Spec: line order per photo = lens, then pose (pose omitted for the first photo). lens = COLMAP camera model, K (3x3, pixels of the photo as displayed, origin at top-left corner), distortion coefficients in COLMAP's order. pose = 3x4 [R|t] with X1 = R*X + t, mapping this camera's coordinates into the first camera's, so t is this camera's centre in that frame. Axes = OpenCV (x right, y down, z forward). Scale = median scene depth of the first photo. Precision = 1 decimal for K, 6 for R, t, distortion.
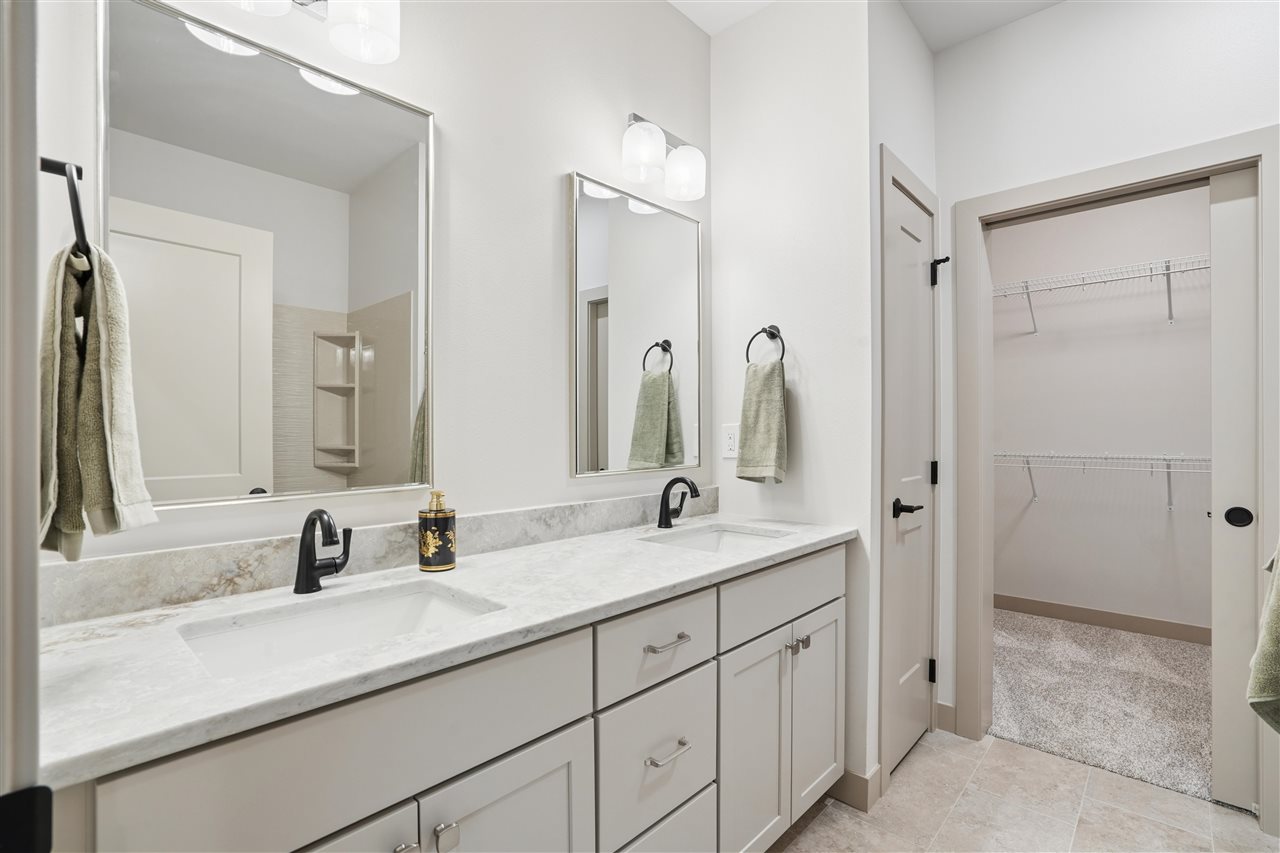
lens RADIAL K [[588.1, 0, 620.9], [0, 588.1, 435.8], [0, 0, 1]] dist [-0.048284, 0.014266]
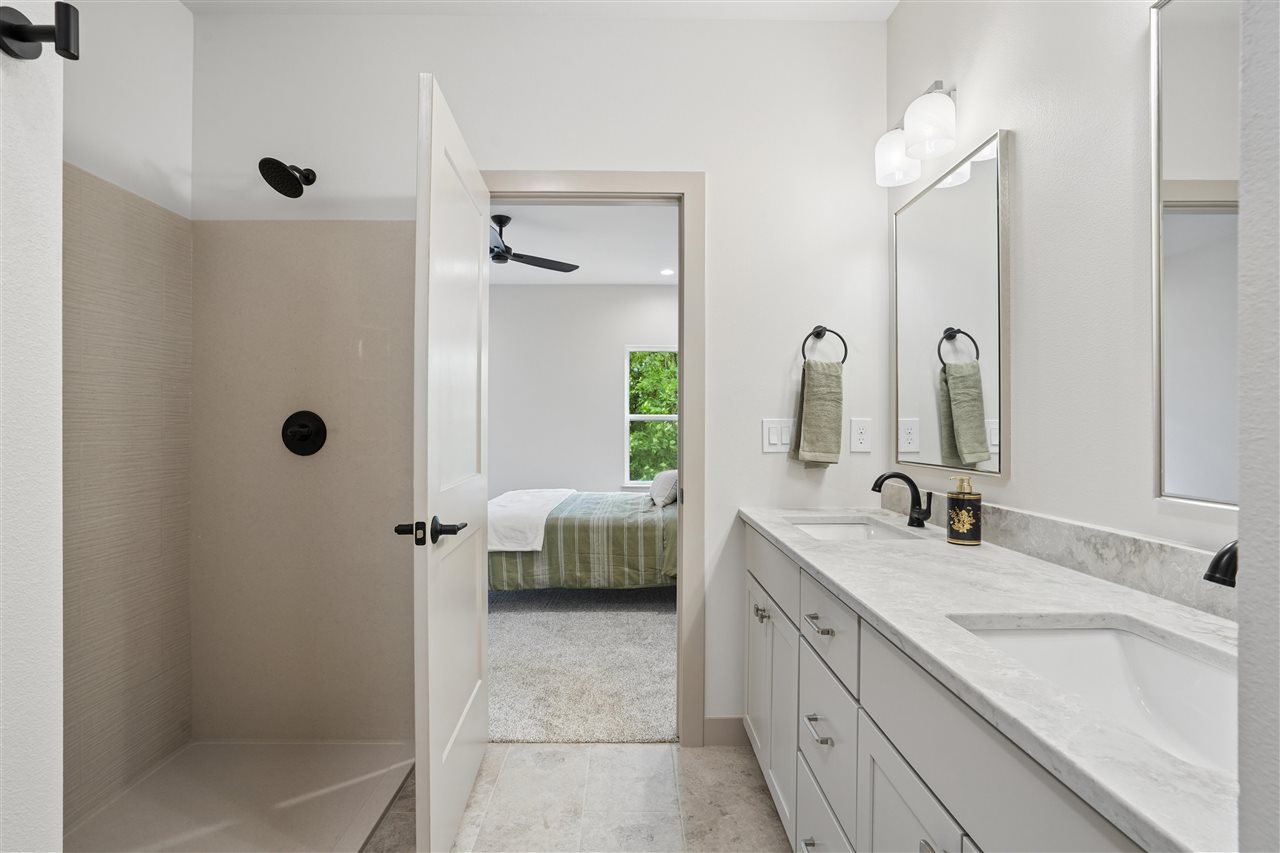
lens RADIAL K [[588.1, 0, 636.9], [0, 588.1, 428.1], [0, 0, 1]] dist [-0.048284, 0.014266]
pose [[-0.705314, 0.008990, -0.708838, 0.779819], [0.001718, 0.999938, 0.010973, -0.011685], [0.708893, 0.006522, -0.705286, 1.105445]]
